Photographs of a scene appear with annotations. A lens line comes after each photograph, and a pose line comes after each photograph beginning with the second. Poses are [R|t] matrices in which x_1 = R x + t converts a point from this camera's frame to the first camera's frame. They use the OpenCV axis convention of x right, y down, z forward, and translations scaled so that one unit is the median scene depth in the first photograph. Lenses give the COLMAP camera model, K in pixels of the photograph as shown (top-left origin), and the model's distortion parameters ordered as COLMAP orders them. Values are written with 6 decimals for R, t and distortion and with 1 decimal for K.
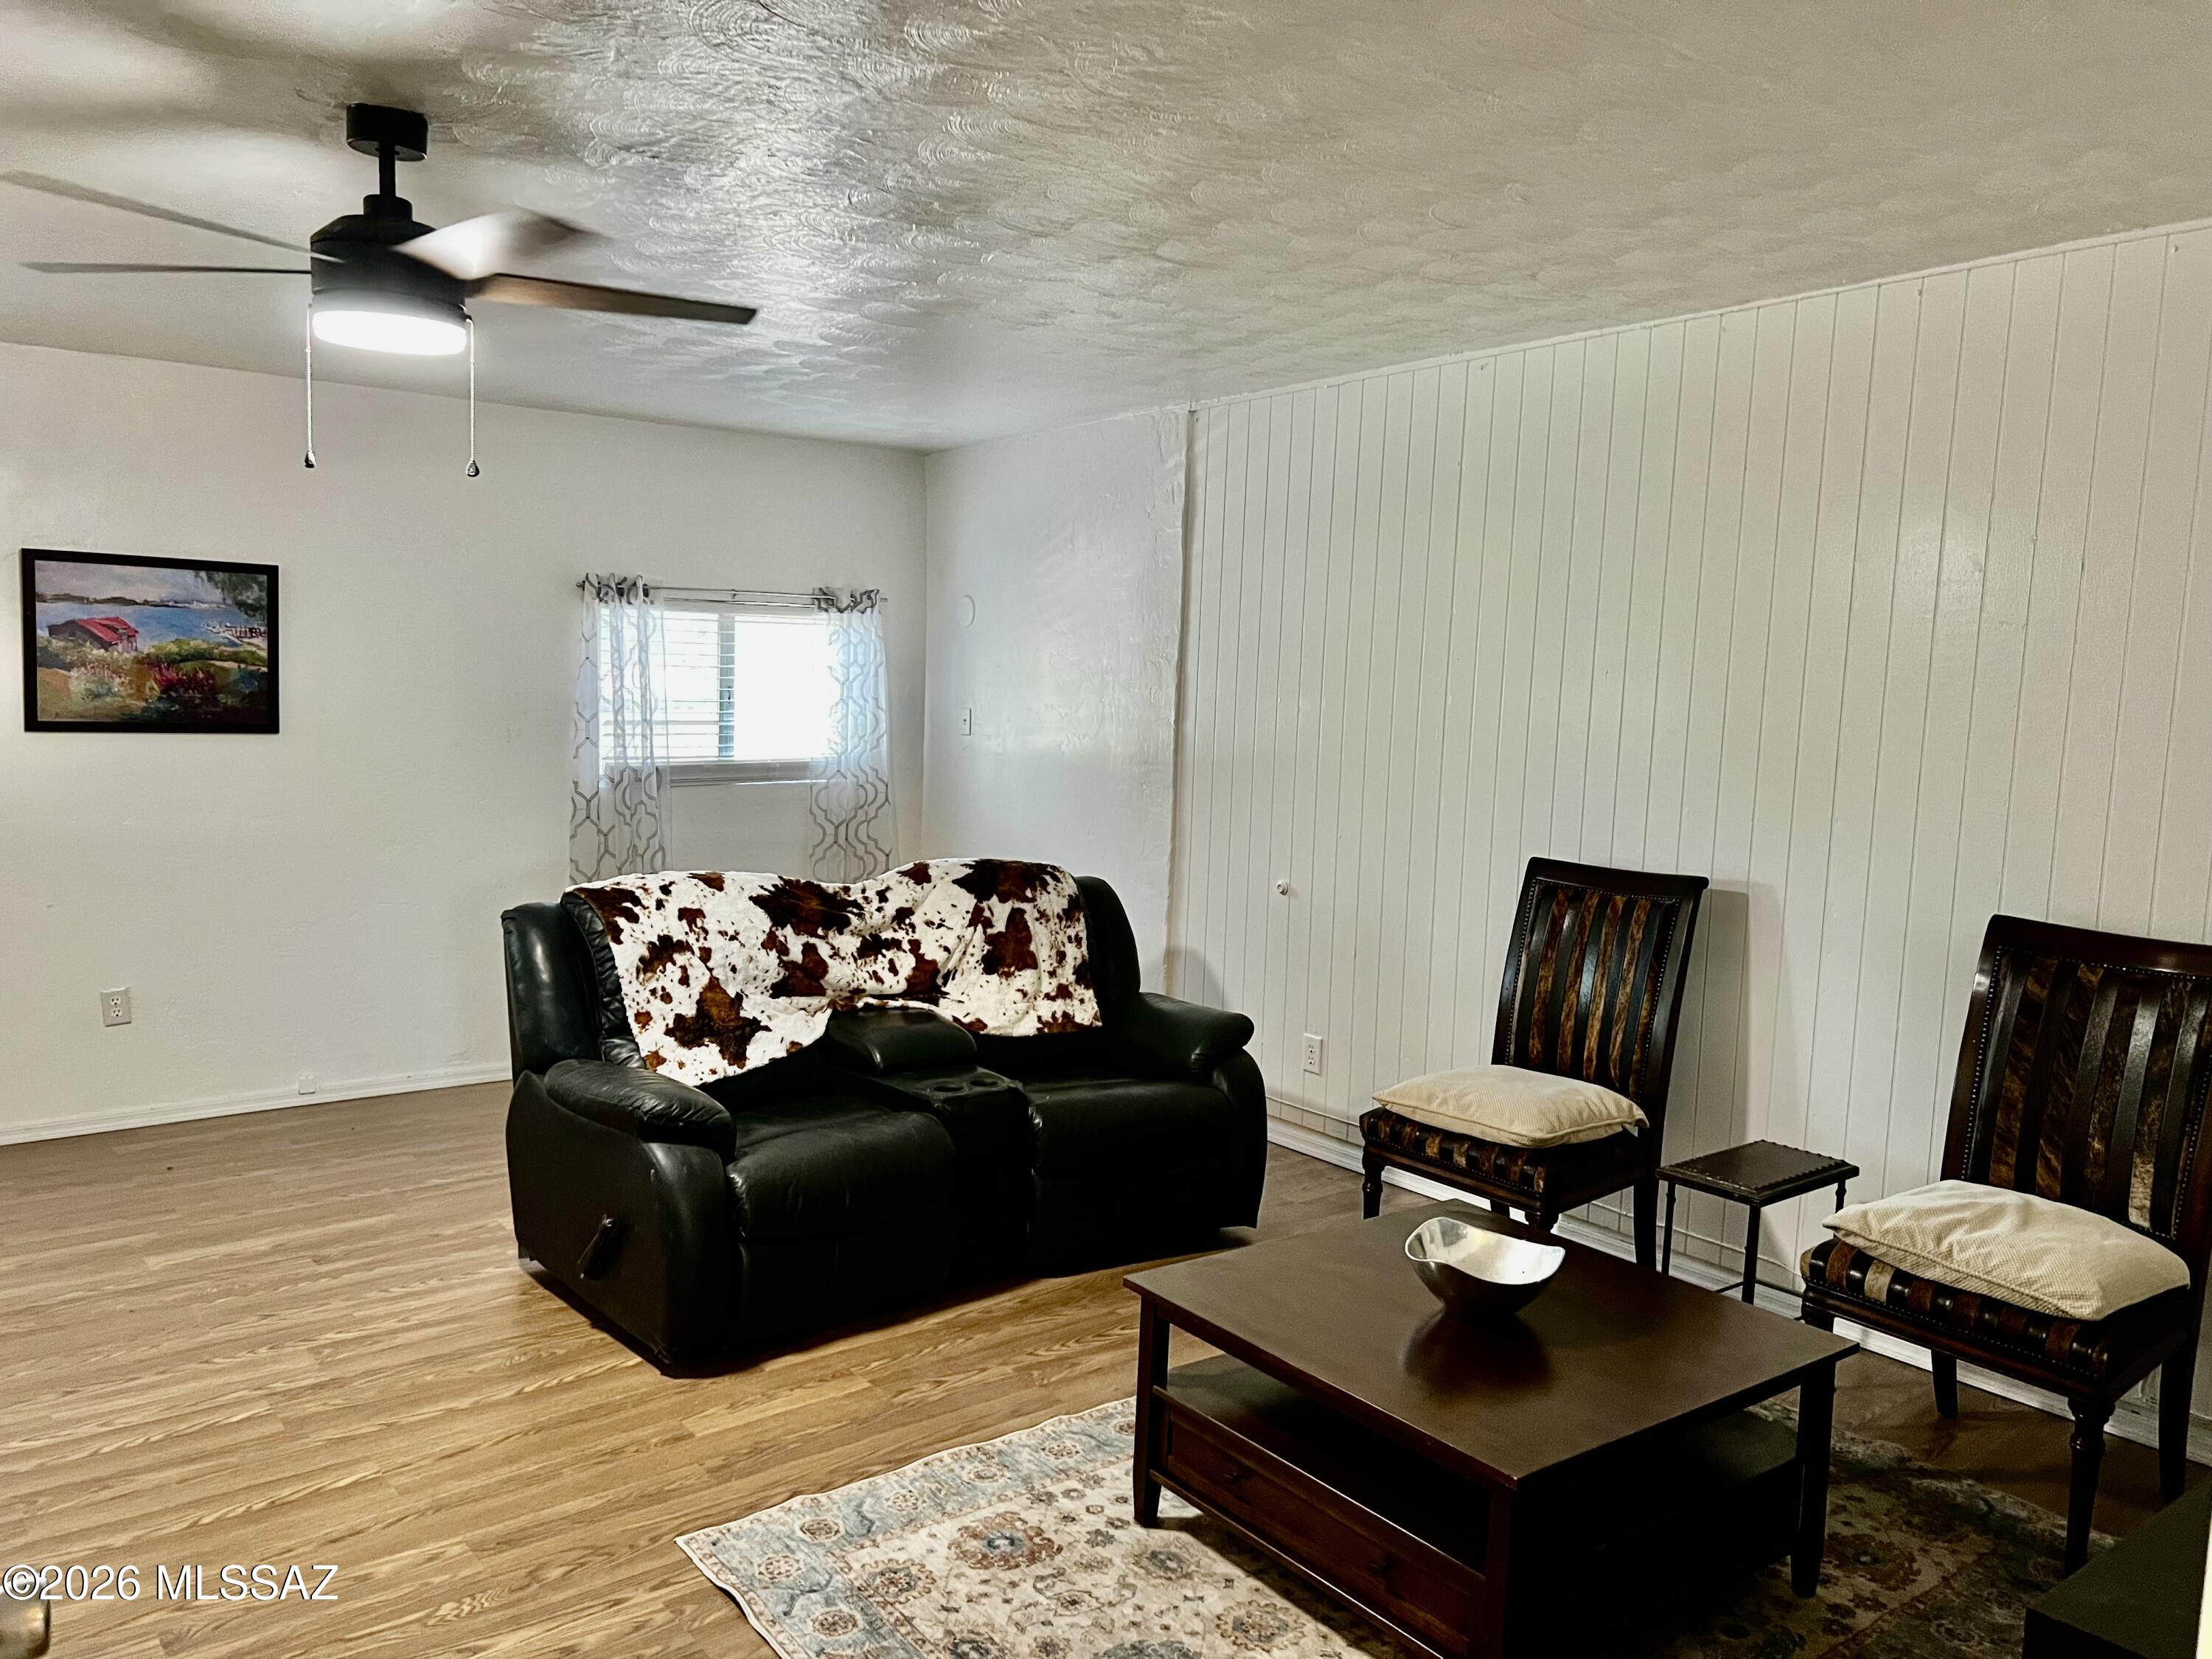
lens RADIAL K [[1680.7, 0, 1104.8], [0, 1680.7, 830.6], [0, 0, 1]] dist [0.025120, 0.016851]
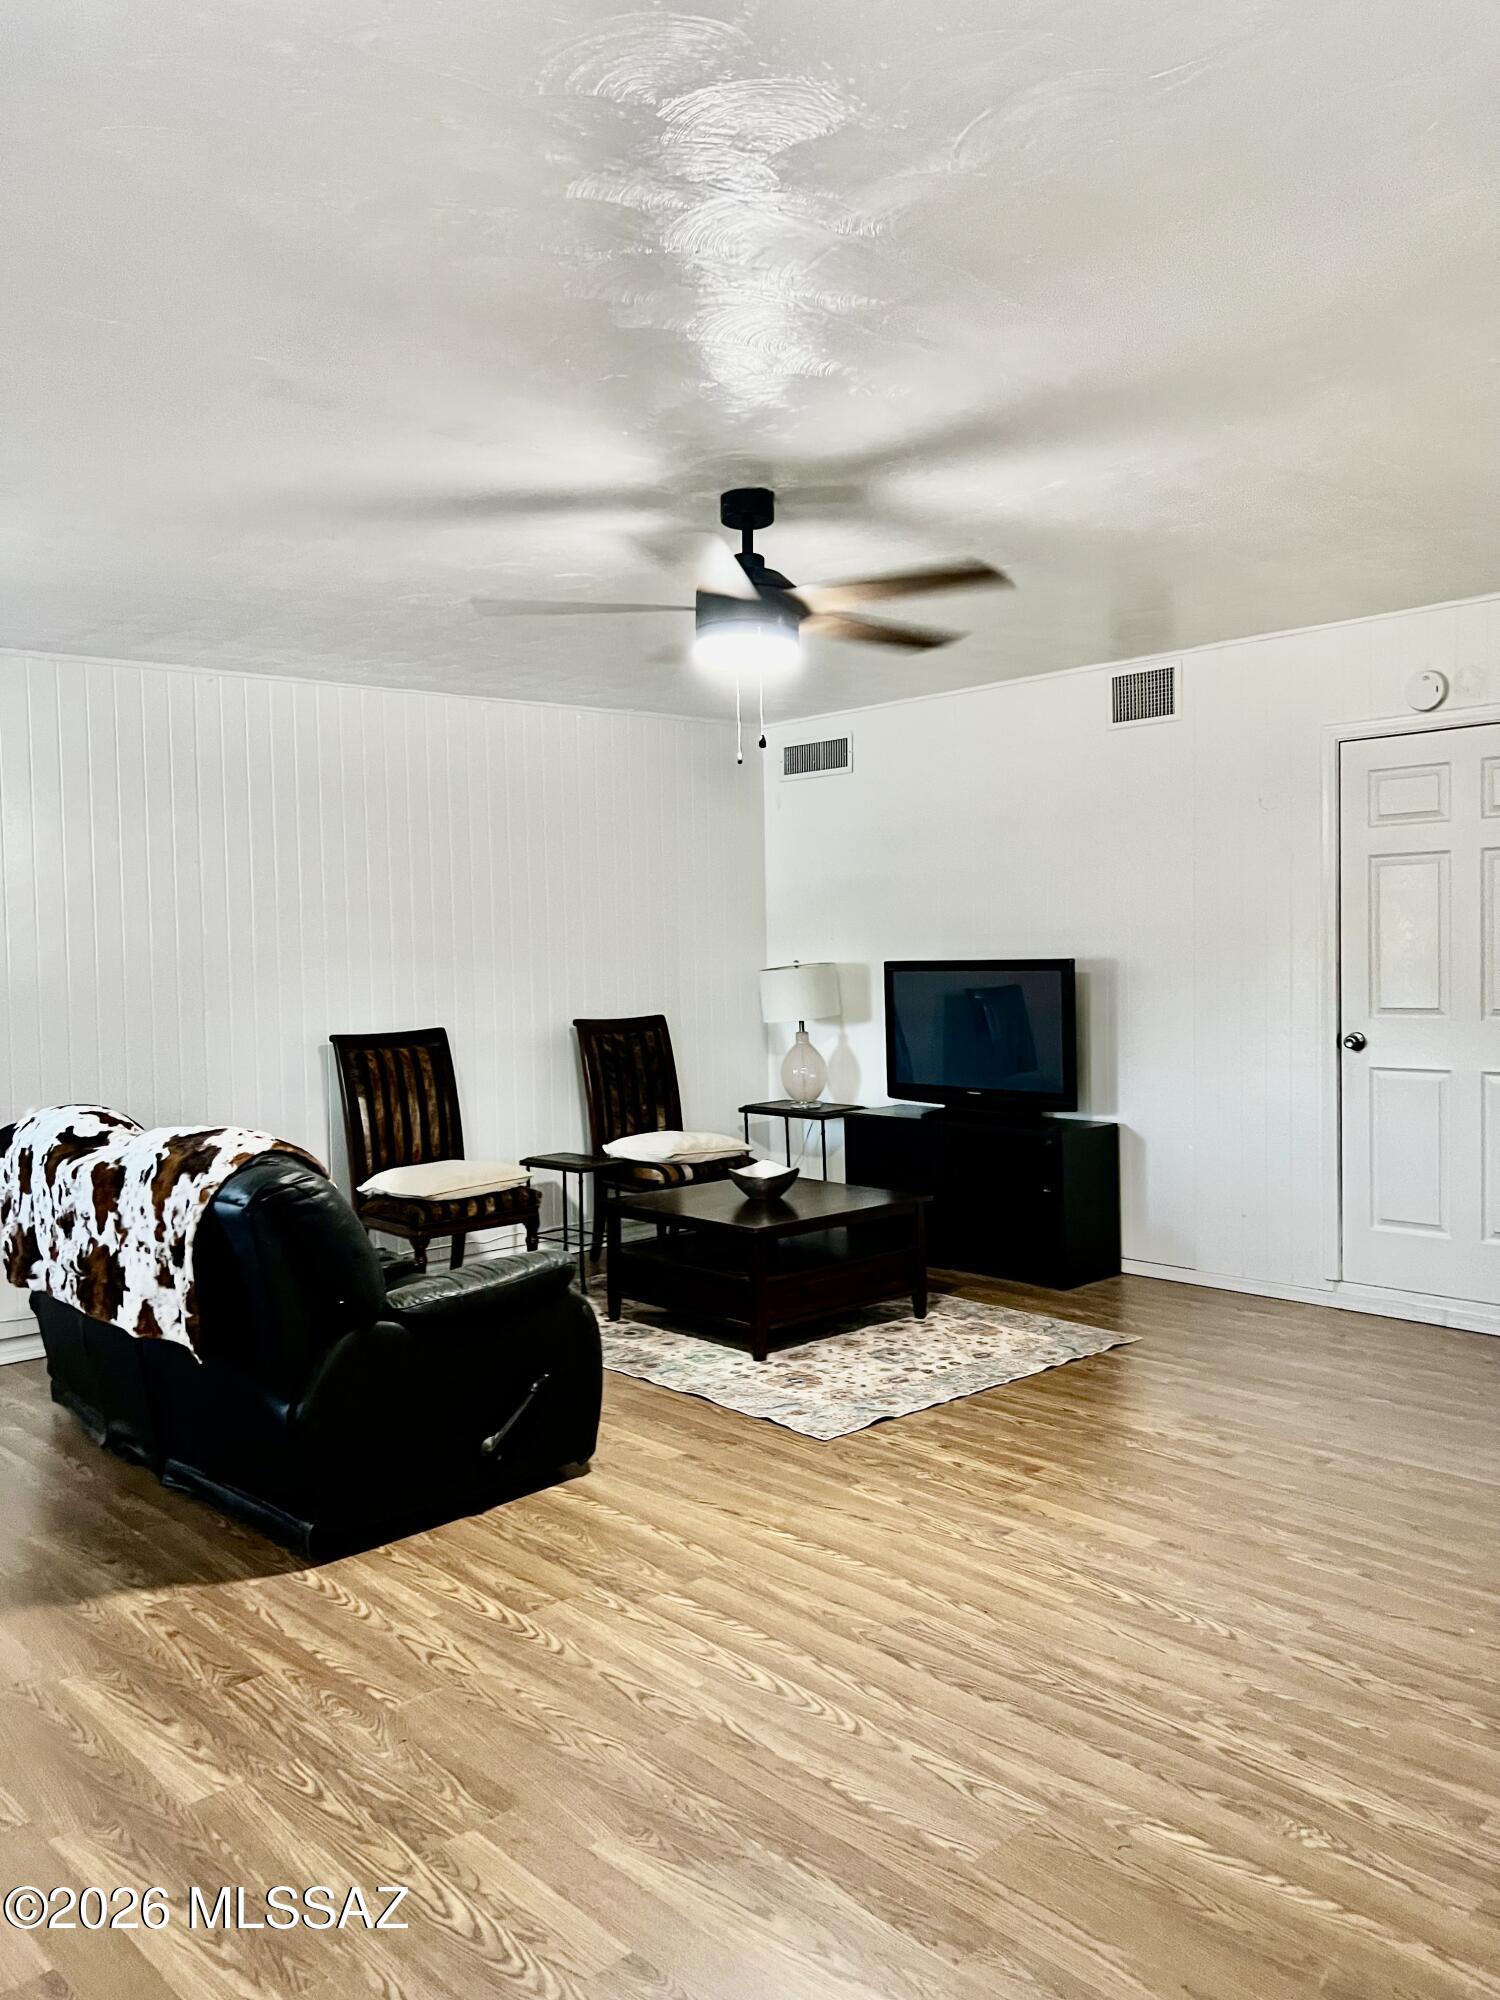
lens RADIAL K [[1519.6, 0, 749.9], [0, 1519.6, 1000.0], [0, 0, 1]] dist [0.025120, 0.016851]
pose [[-0.096969, -0.053927, 0.993825, -1.421703], [0.125014, 0.989963, 0.065916, -0.073633], [-0.987405, 0.130634, -0.089254, 0.999488]]
